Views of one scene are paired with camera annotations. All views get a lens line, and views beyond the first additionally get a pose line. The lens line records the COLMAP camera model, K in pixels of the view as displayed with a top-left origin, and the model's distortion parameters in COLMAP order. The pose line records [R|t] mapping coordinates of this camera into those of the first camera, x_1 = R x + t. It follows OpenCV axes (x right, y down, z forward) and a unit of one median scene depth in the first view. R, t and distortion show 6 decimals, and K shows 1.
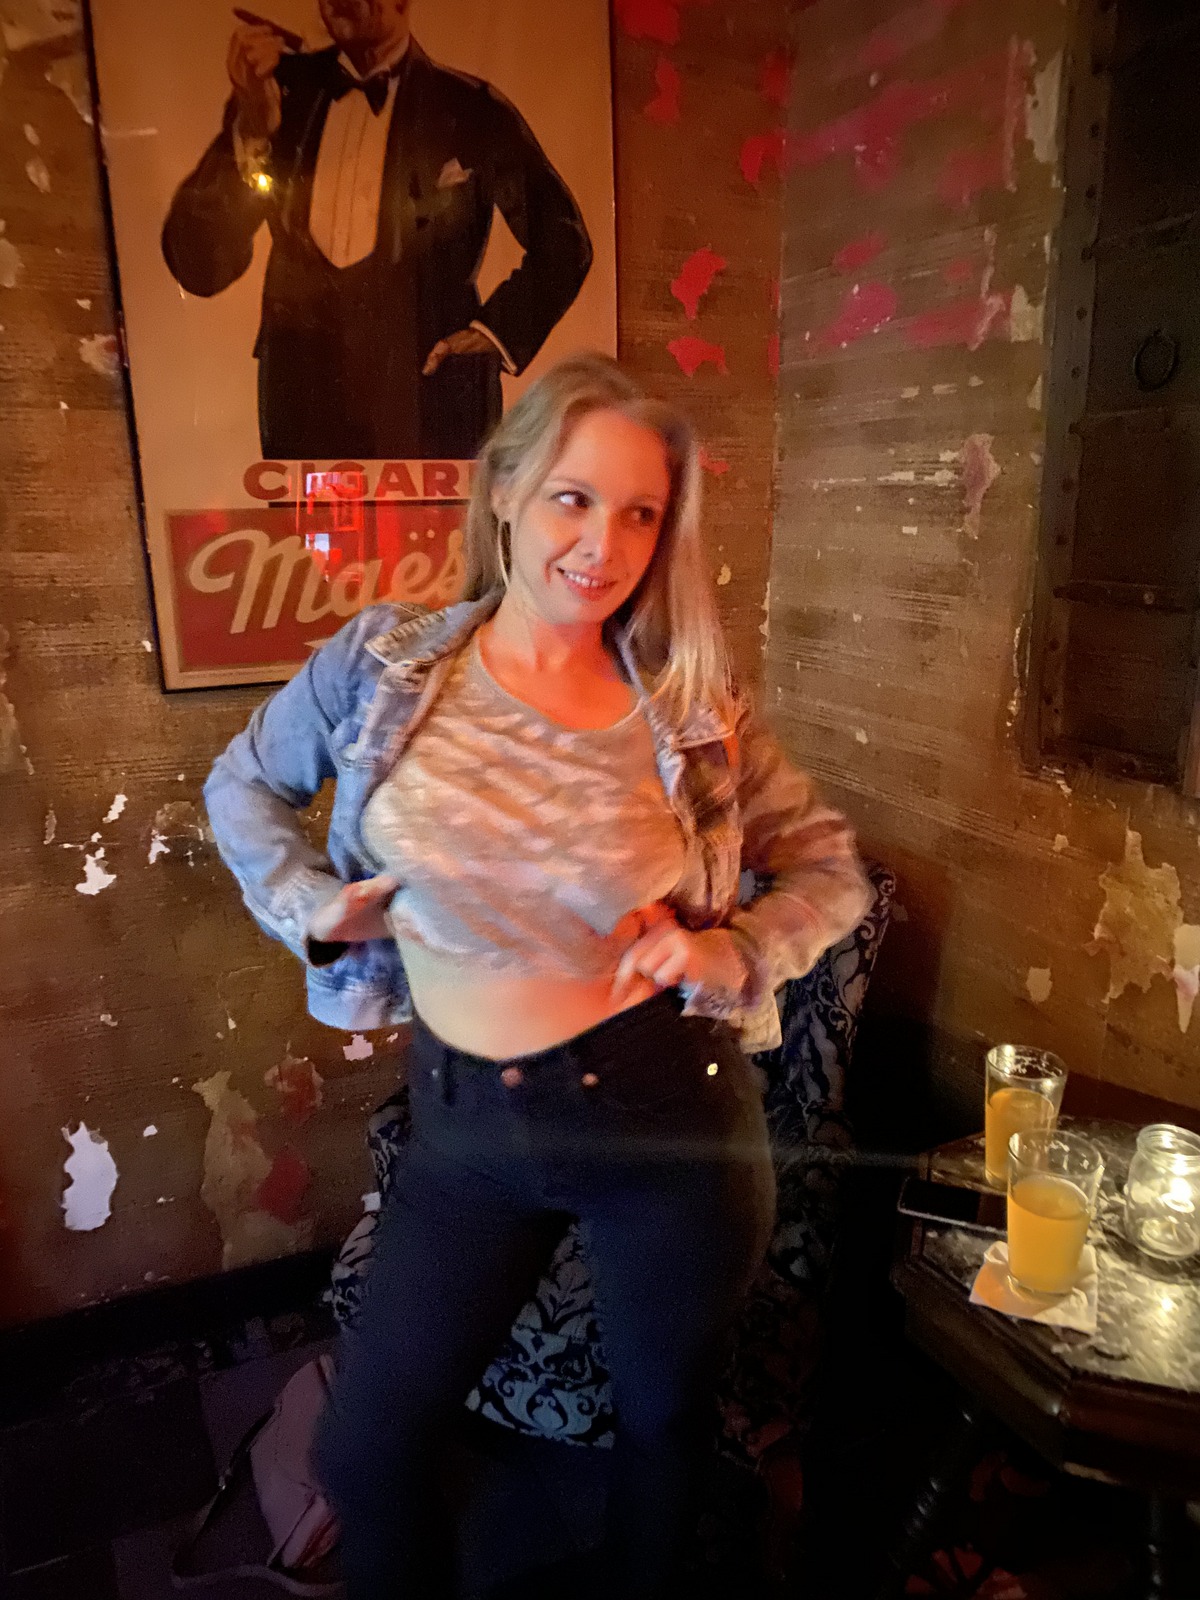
lens RADIAL K [[1211.7, 0, 603.4], [0, 1211.7, 796.0], [0, 0, 1]] dist [0.019726, -0.038575]
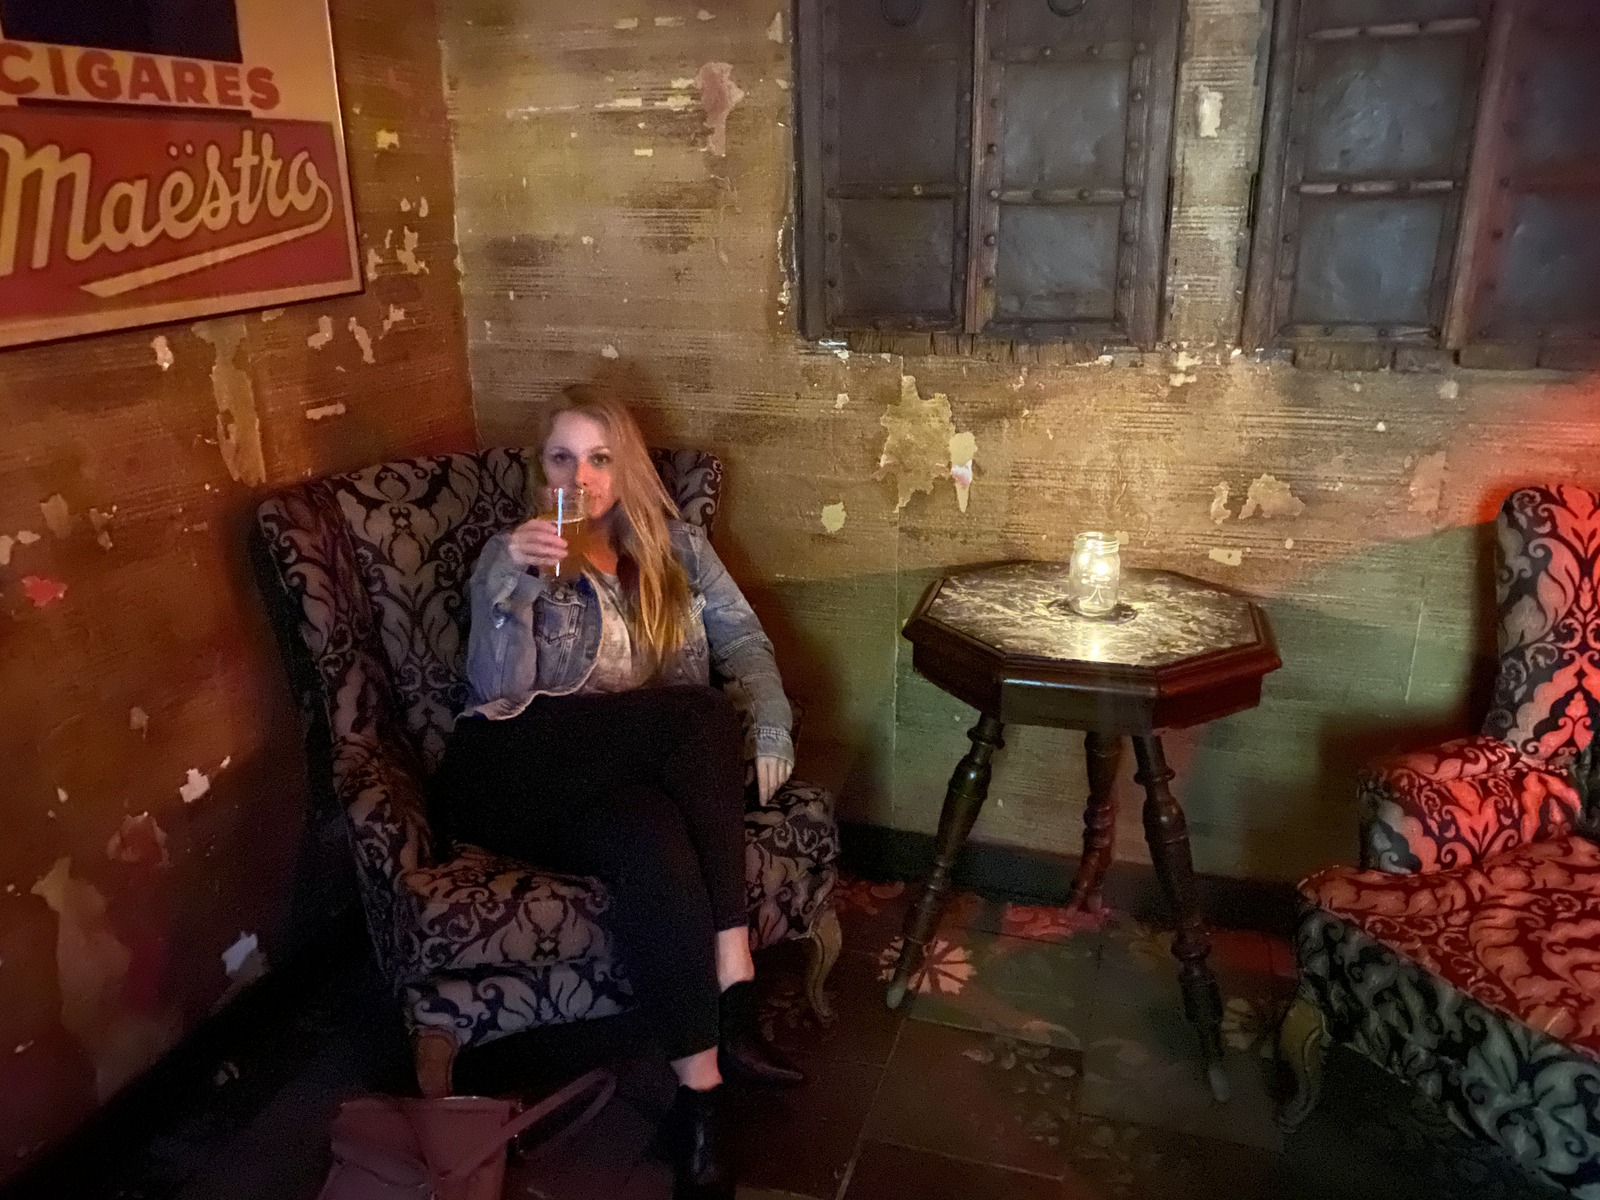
lens RADIAL K [[1211.7, 0, 804.7], [0, 1211.7, 611.0], [0, 0, 1]] dist [0.019726, -0.038575]
pose [[0.682108, -0.242588, 0.689841, -0.534818], [0.184797, 0.969934, 0.158360, 0.040983], [-0.707516, 0.019462, 0.706429, 0.120039]]
